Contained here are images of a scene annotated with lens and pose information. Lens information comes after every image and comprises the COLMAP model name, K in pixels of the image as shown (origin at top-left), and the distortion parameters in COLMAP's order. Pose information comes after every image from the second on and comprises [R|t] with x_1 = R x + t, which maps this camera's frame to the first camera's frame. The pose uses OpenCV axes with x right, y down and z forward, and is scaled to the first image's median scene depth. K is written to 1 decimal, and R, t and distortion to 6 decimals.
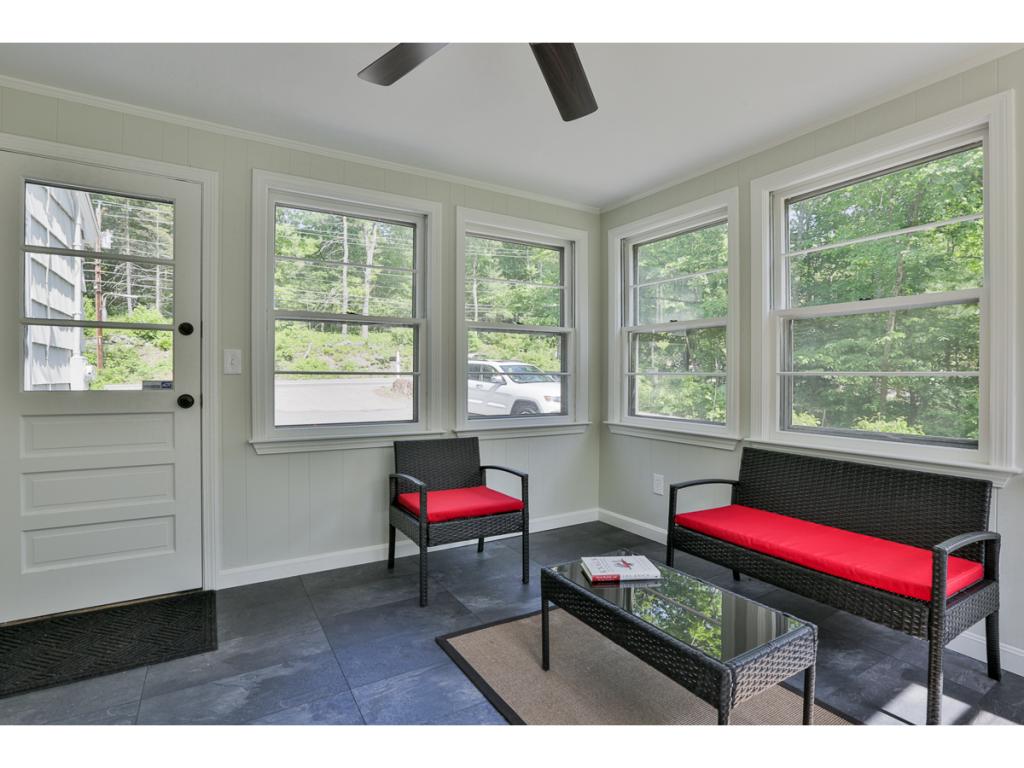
lens RADIAL K [[514.2, 0, 510.7], [0, 514.2, 365.5], [0, 0, 1]] dist [-0.003070, -0.000287]
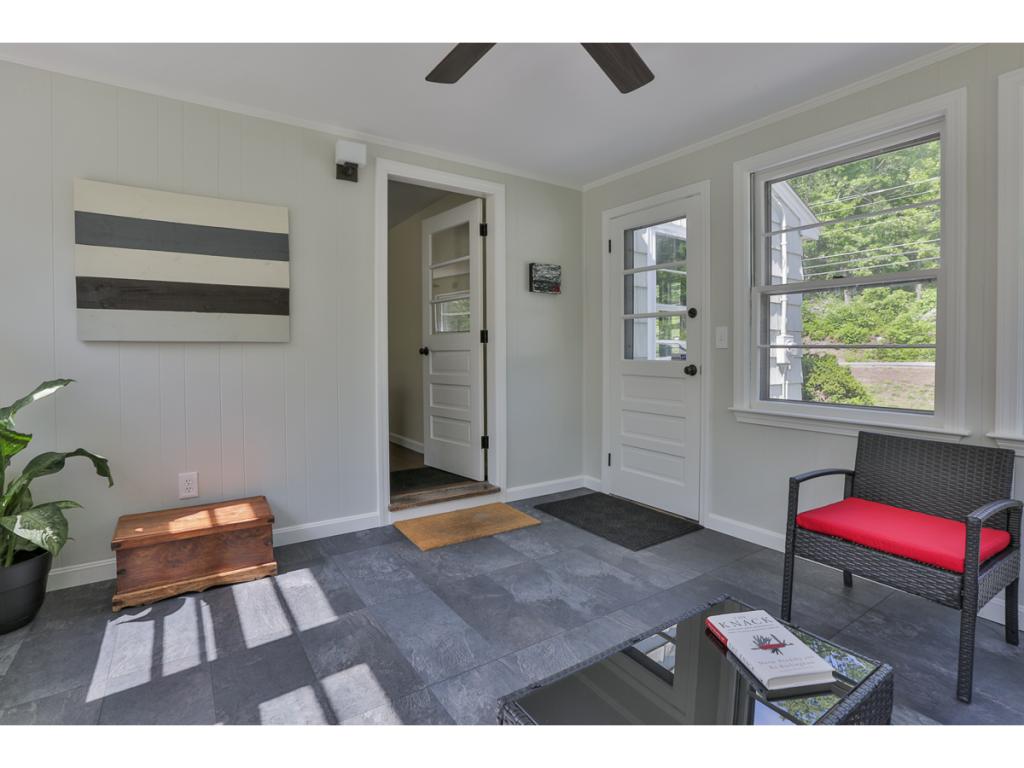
lens RADIAL K [[514.2, 0, 510.7], [0, 514.2, 365.5], [0, 0, 1]] dist [-0.003070, -0.000287]
pose [[0.054340, 0.020499, -0.998312, 0.647028], [0.019656, 0.999574, 0.021595, 0.023223], [0.998329, -0.020796, 0.053913, 0.522533]]
